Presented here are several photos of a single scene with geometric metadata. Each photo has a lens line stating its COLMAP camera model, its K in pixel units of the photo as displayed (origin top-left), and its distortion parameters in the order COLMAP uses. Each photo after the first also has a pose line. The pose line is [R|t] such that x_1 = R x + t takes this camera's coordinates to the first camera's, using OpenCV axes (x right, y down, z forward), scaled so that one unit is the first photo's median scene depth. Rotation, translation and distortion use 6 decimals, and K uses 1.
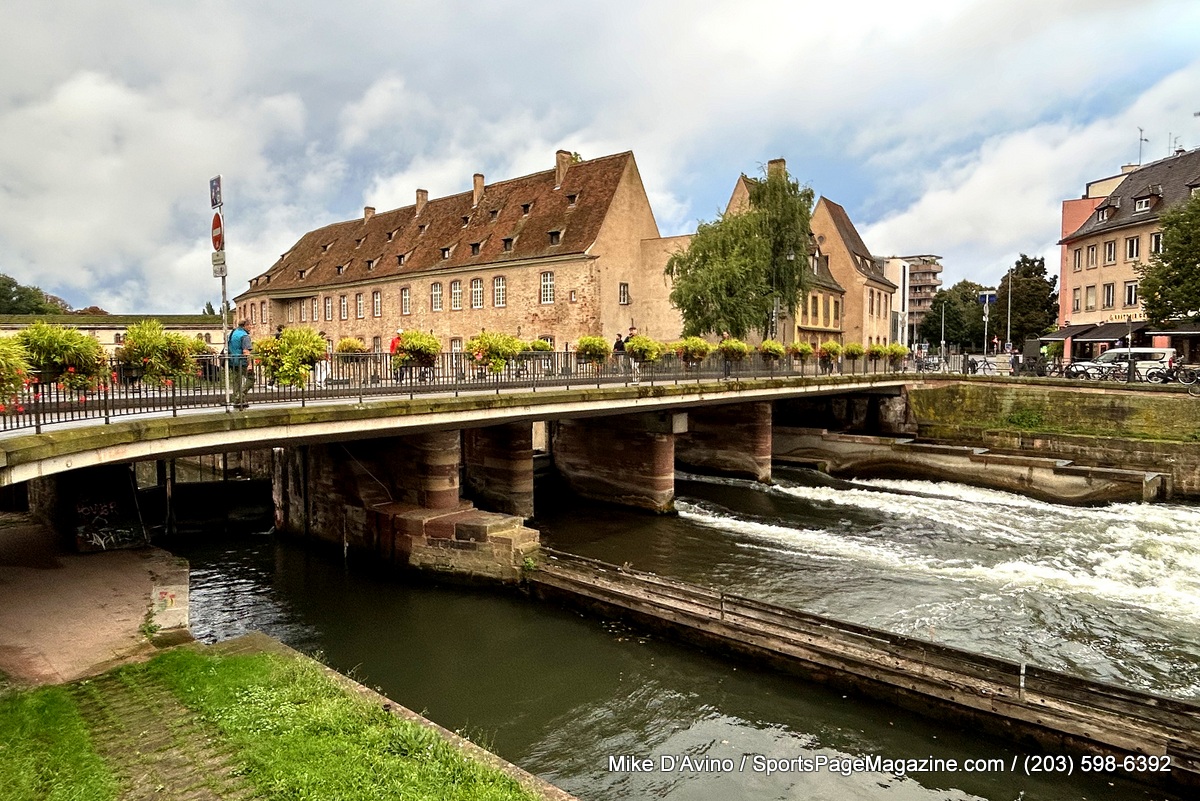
lens RADIAL K [[748.0, 0, 600.0], [0, 748.0, 400.5], [0, 0, 1]] dist [-0.015496, 0.001960]
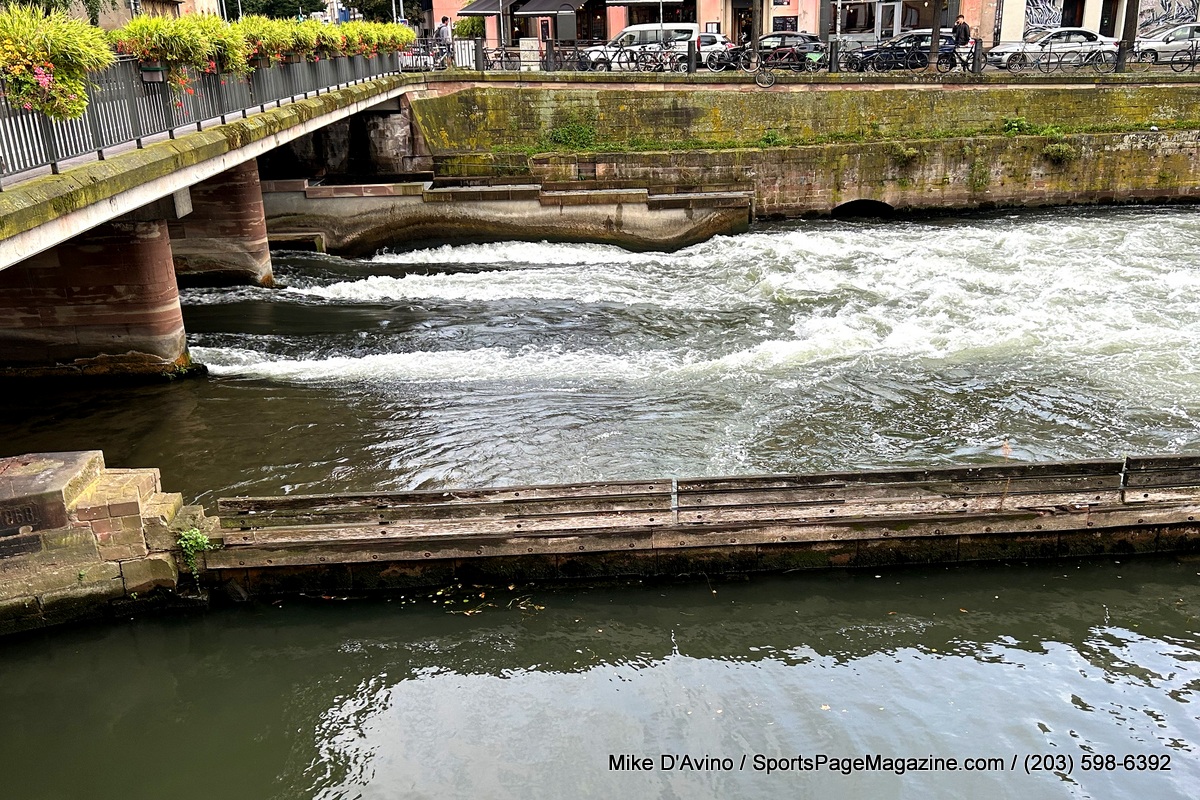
lens RADIAL K [[1138.3, 0, 598.8], [0, 1138.3, 460.5], [0, 0, 1]] dist [0.074378, -0.138414]
pose [[0.709205, -0.265918, 0.652929, -0.245880], [0.068405, 0.947722, 0.311678, -0.023597], [-0.701676, -0.176380, 0.690319, 0.220953]]
